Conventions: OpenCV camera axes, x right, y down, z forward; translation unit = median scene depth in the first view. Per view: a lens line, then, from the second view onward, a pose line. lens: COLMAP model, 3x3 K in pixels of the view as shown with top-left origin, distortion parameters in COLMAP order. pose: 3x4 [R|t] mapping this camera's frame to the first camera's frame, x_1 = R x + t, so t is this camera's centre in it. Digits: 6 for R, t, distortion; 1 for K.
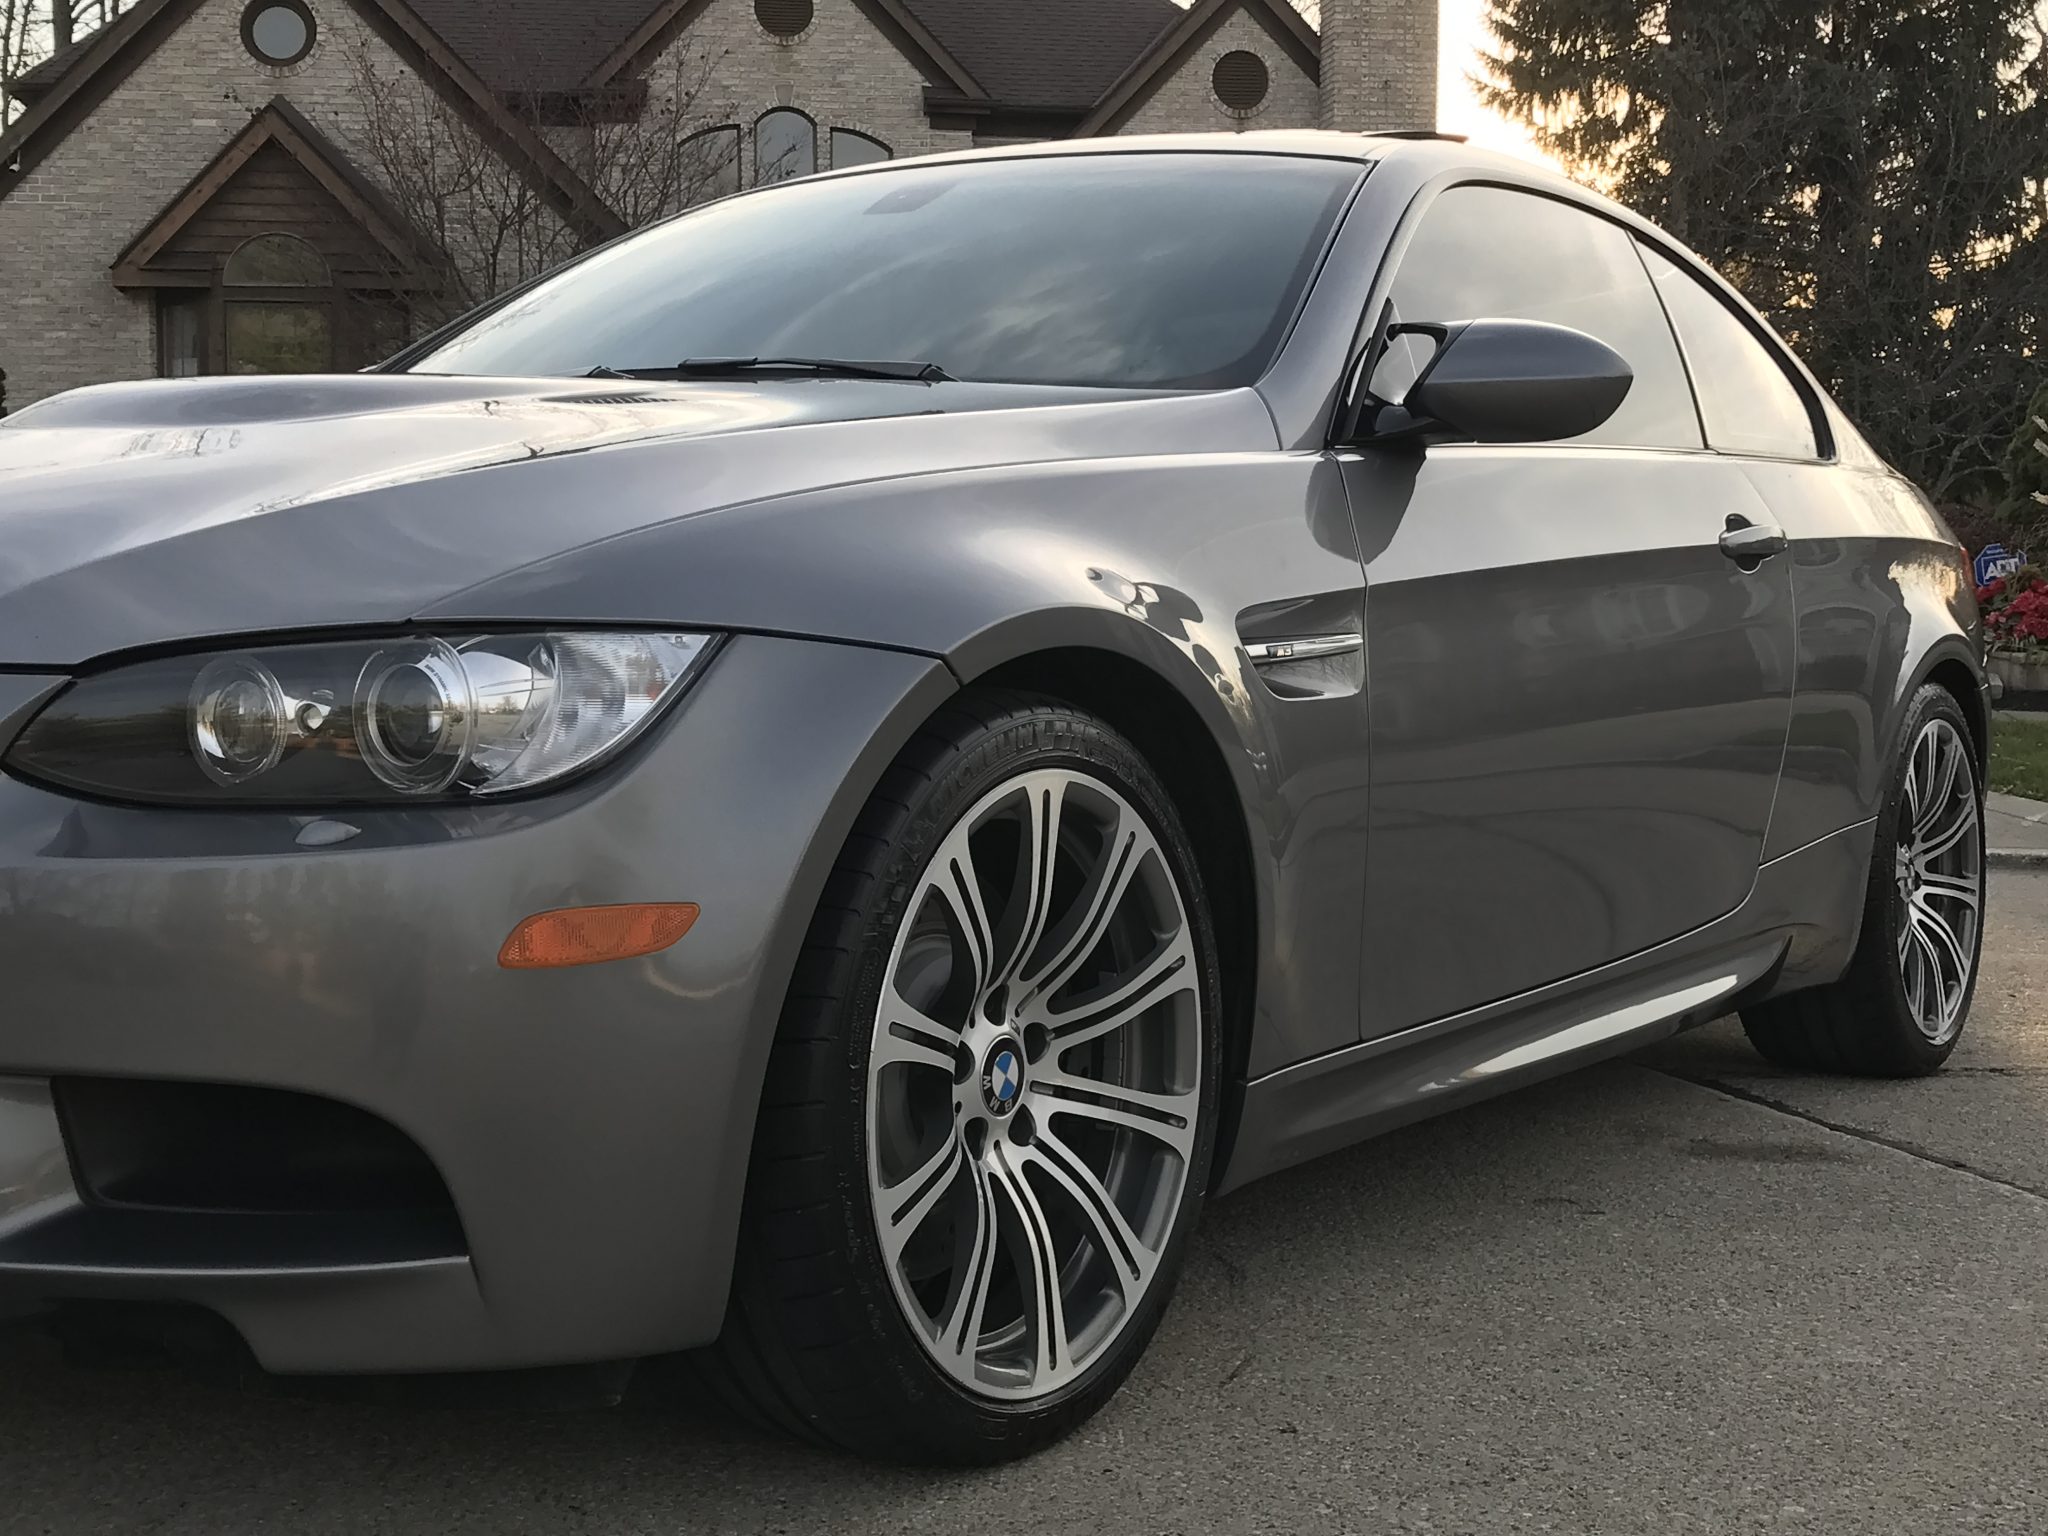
lens RADIAL K [[2832.1, 0, 1024.0], [0, 2832.1, 768.0], [0, 0, 1]] dist [0.140797, -0.500866]
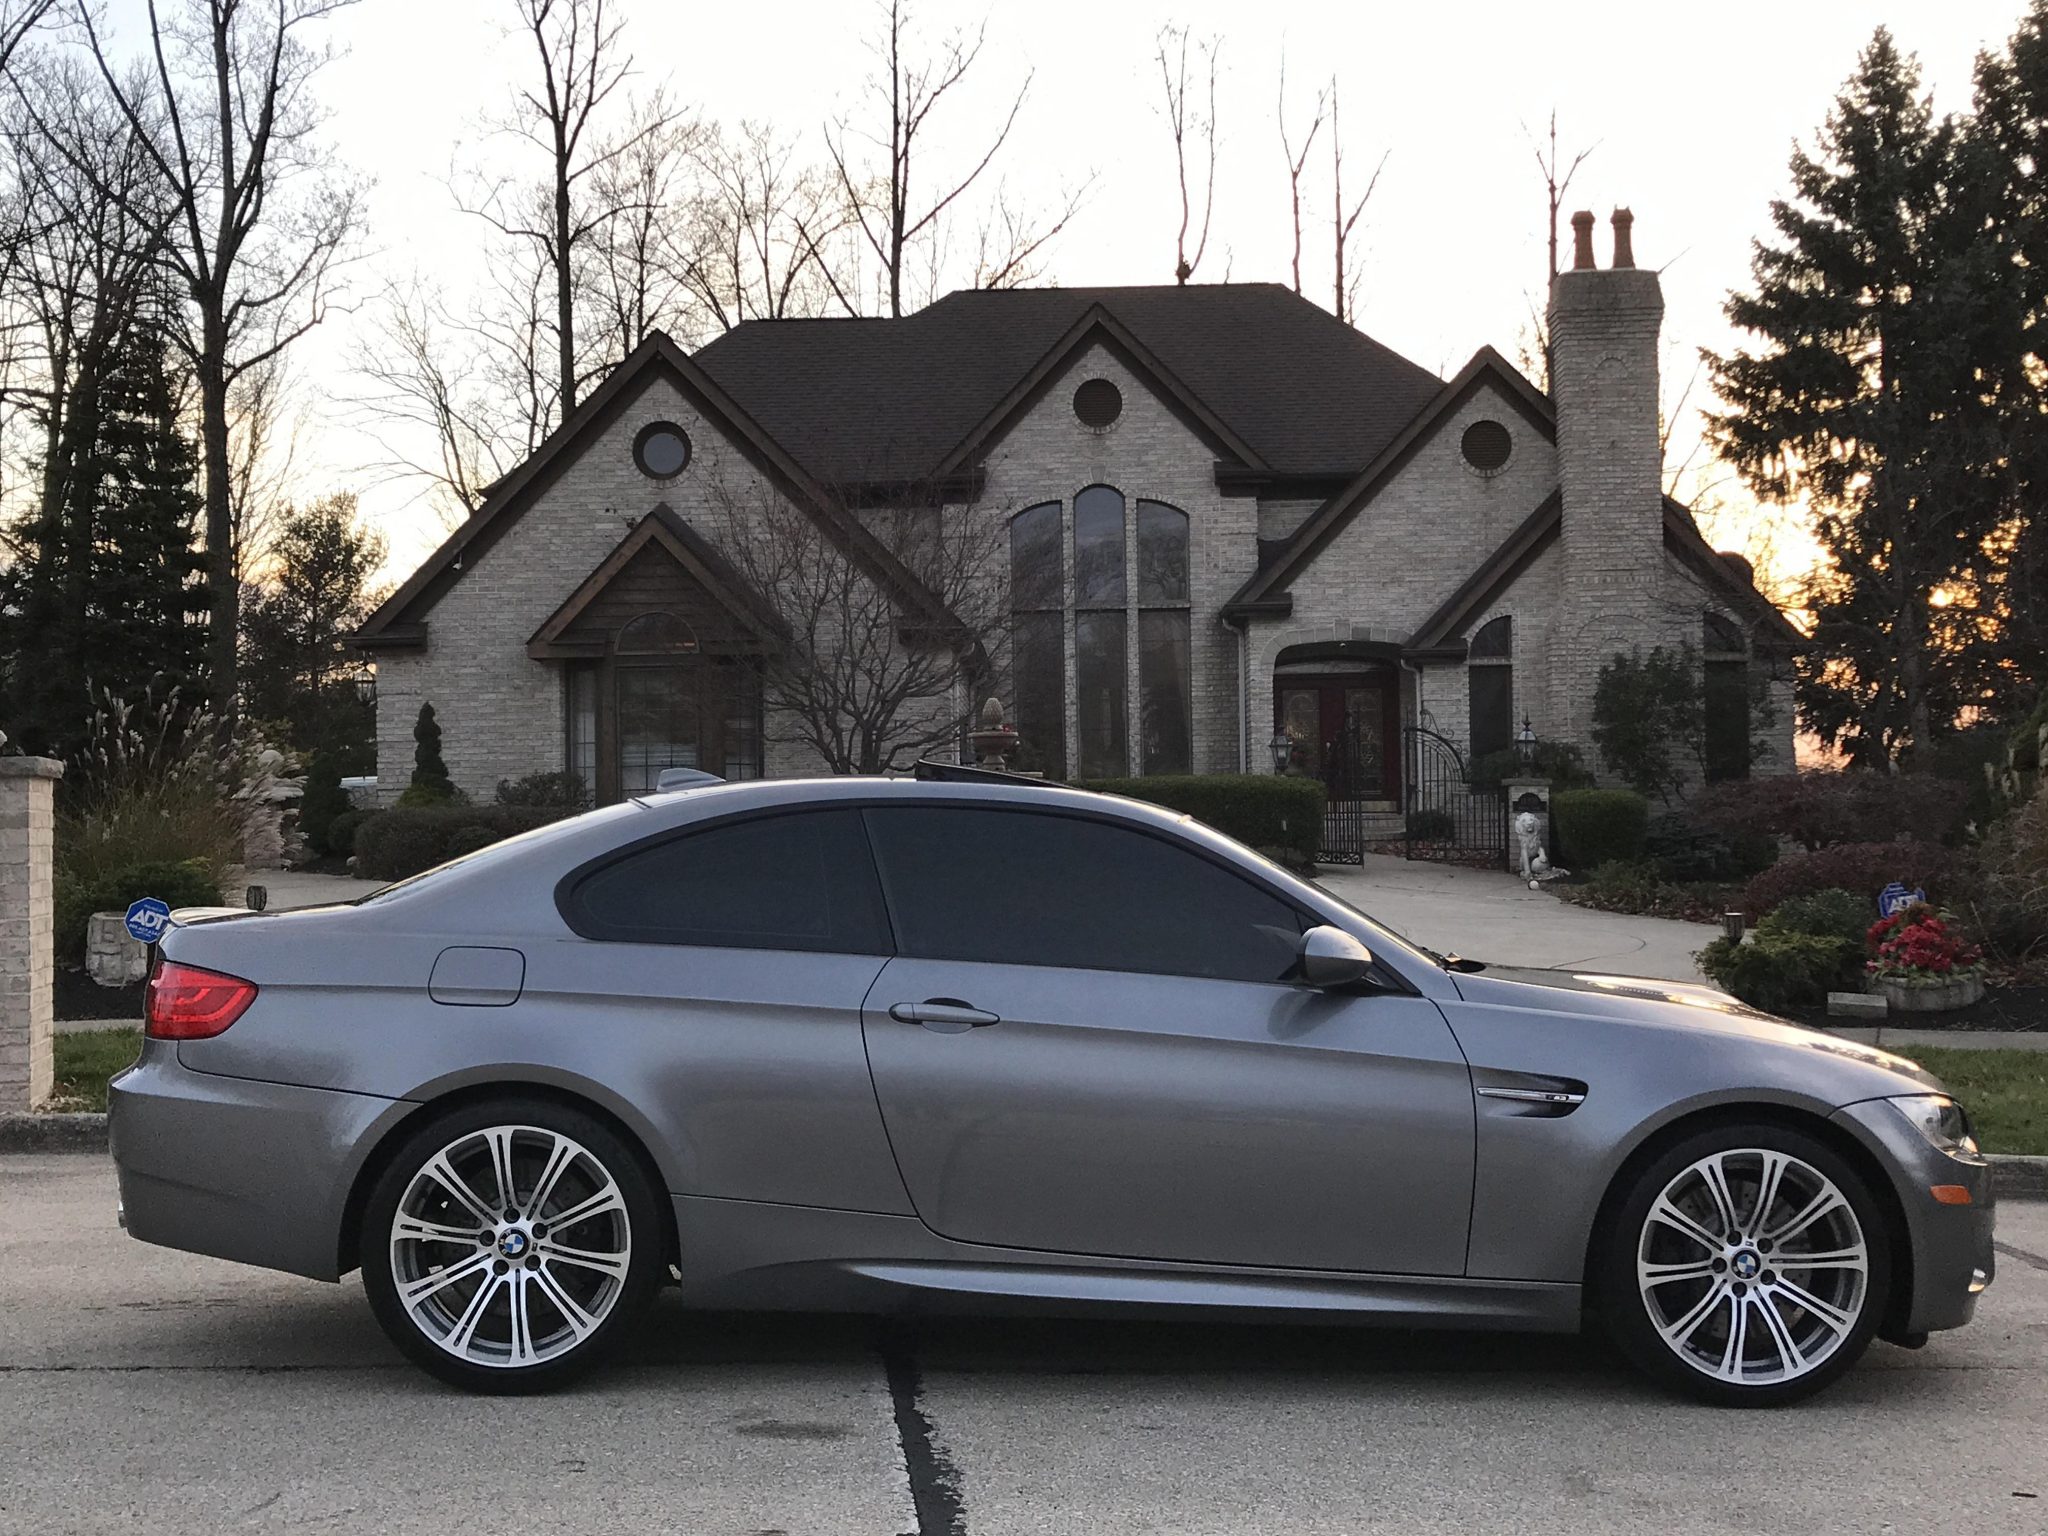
lens RADIAL K [[2520.0, 0, 1015.9], [0, 2520.0, 763.3], [0, 0, 1]] dist [0.208388, -0.819193]
pose [[0.983824, -0.017537, -0.178277, 0.088563], [-0.000098, 0.995144, -0.098433, -0.012294], [0.179138, 0.096859, 0.979044, -0.048838]]
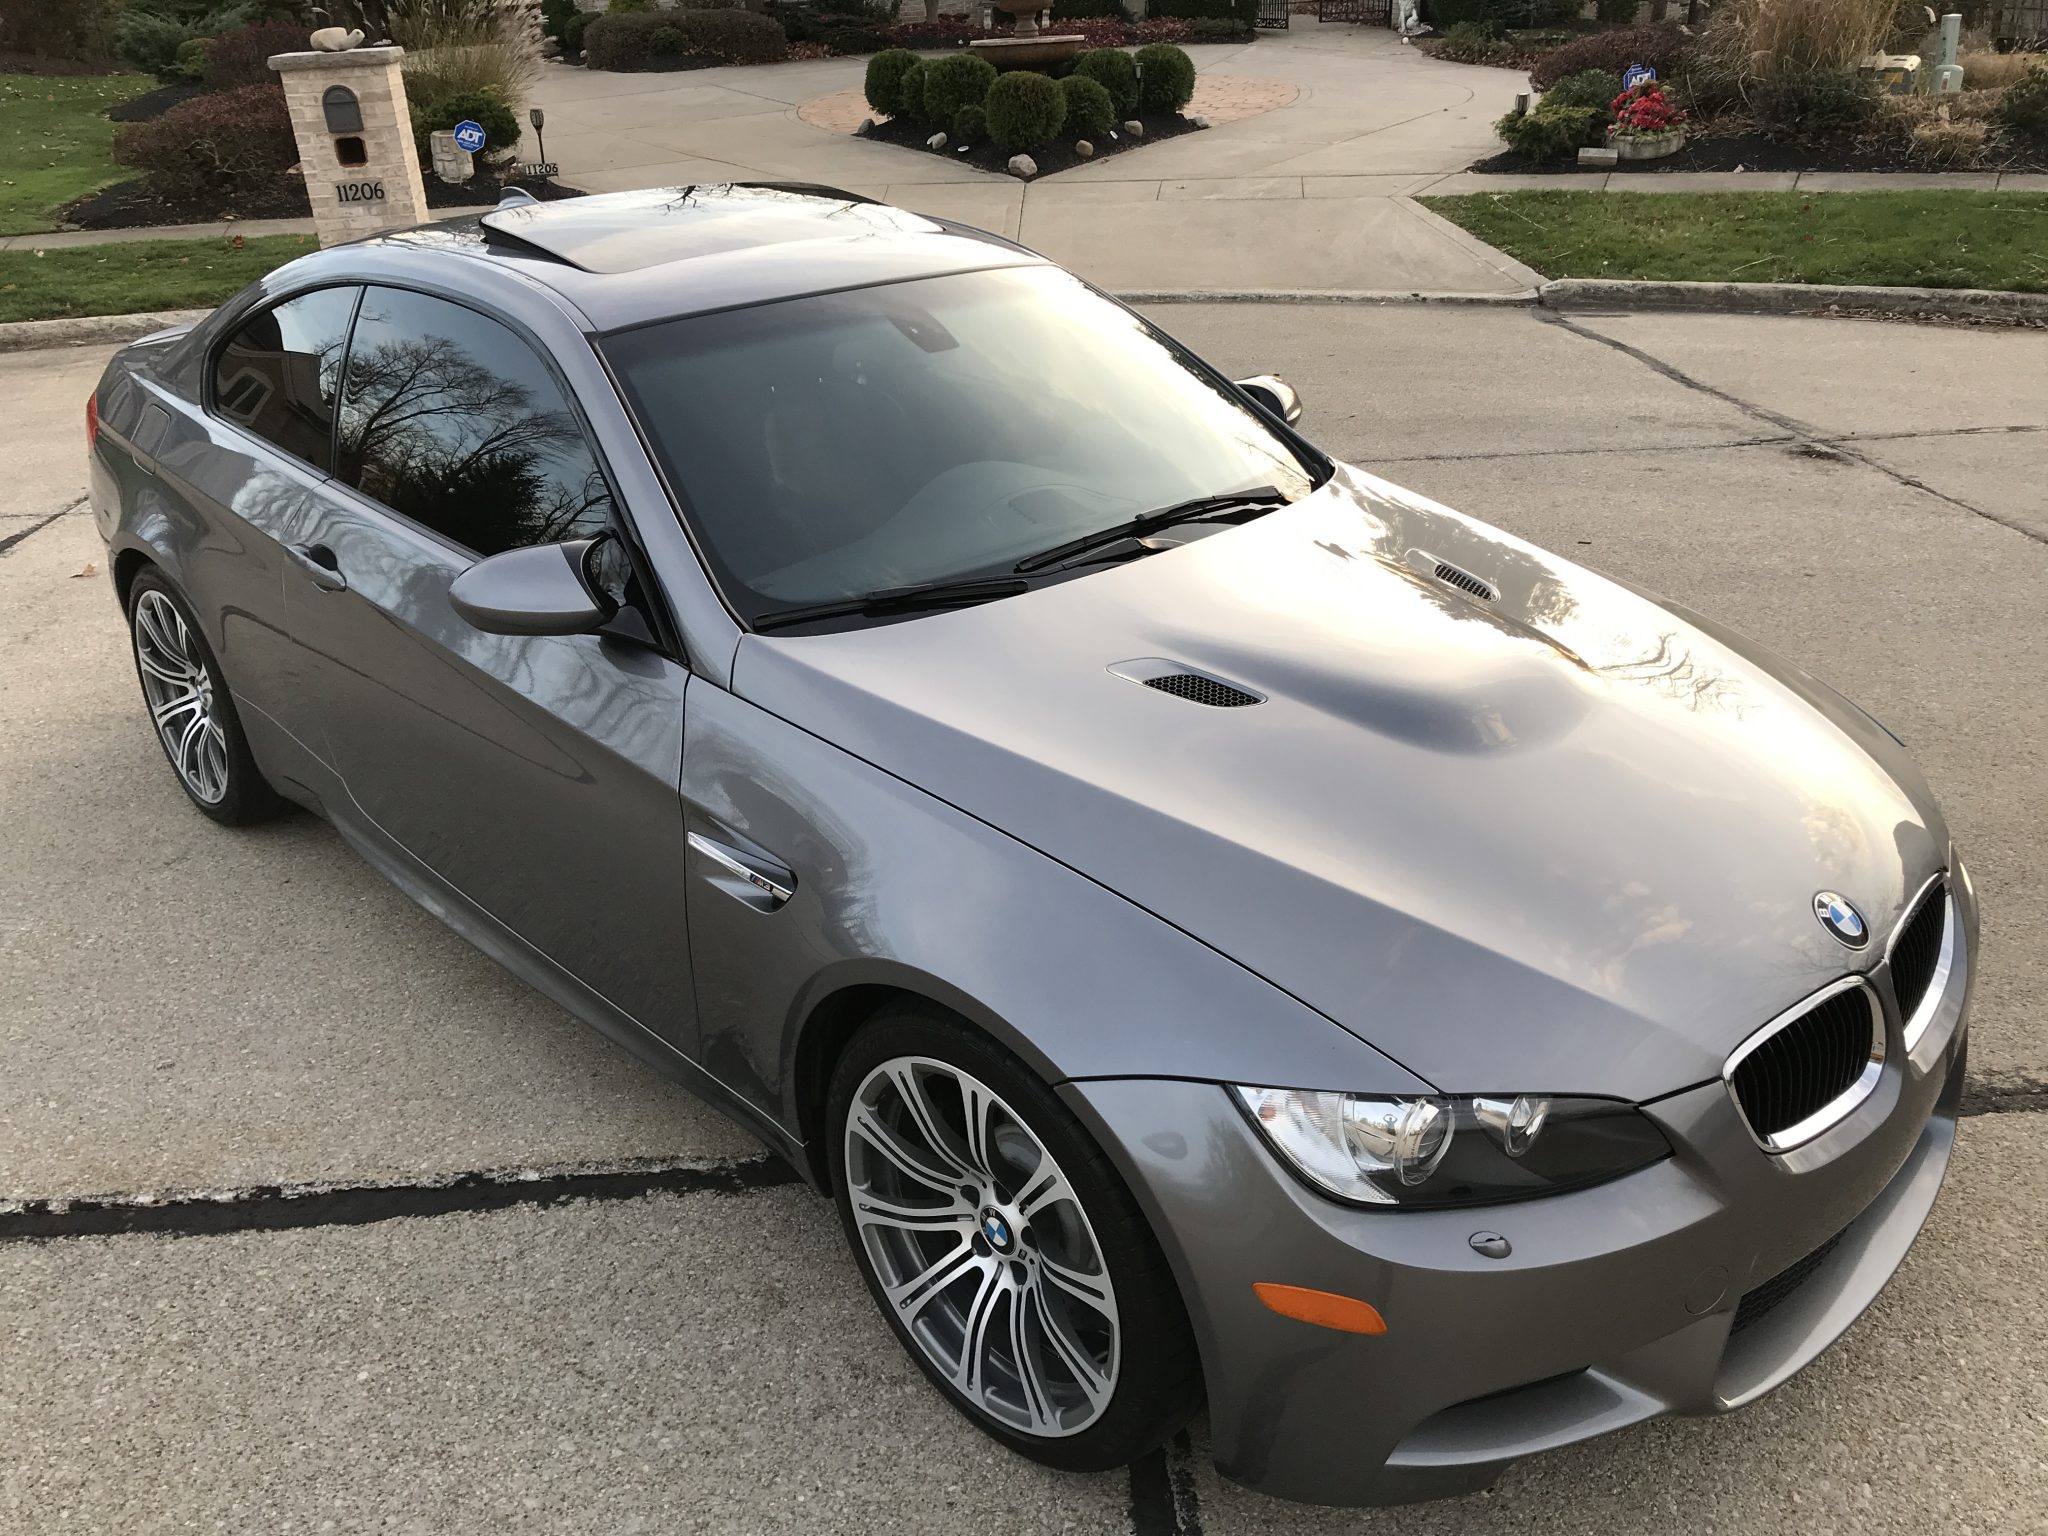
lens RADIAL K [[1671.0, 0, 1016.4], [0, 1671.0, 757.6], [0, 0, 1]] dist [0.026830, -0.003012]
pose [[0.979704, 0.038157, -0.196783, 0.097069], [0.035539, 0.933096, 0.357868, -0.033558], [0.197273, -0.357598, 0.912802, -0.079372]]
